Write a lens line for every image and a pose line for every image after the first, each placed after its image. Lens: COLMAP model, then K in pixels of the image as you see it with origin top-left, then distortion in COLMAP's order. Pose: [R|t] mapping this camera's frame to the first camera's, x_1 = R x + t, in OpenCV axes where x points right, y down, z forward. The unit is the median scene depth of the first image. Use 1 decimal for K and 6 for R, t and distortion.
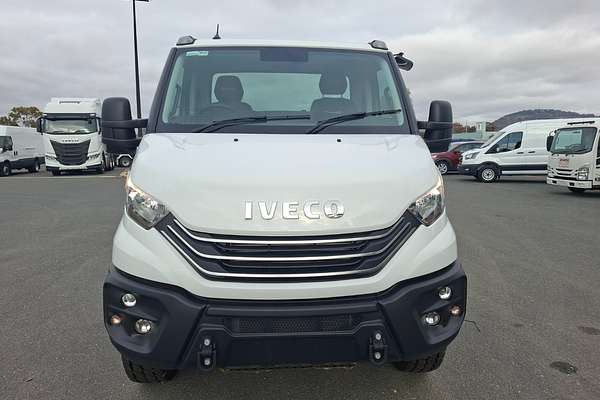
lens RADIAL K [[419.1, 0, 300.0], [0, 419.1, 200.0], [0, 0, 1]] dist [0.000413, -0.004321]
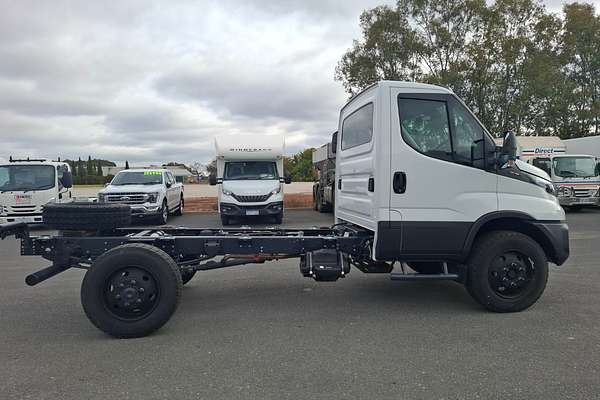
lens RADIAL K [[411.1, 0, 302.7], [0, 411.1, 201.1], [0, 0, 1]] dist [0.094766, -0.100080]
pose [[-0.096008, -0.046437, 0.994297, -0.424177], [0.150641, 0.986728, 0.060629, -0.045245], [-0.983915, 0.155603, -0.087738, 0.430147]]
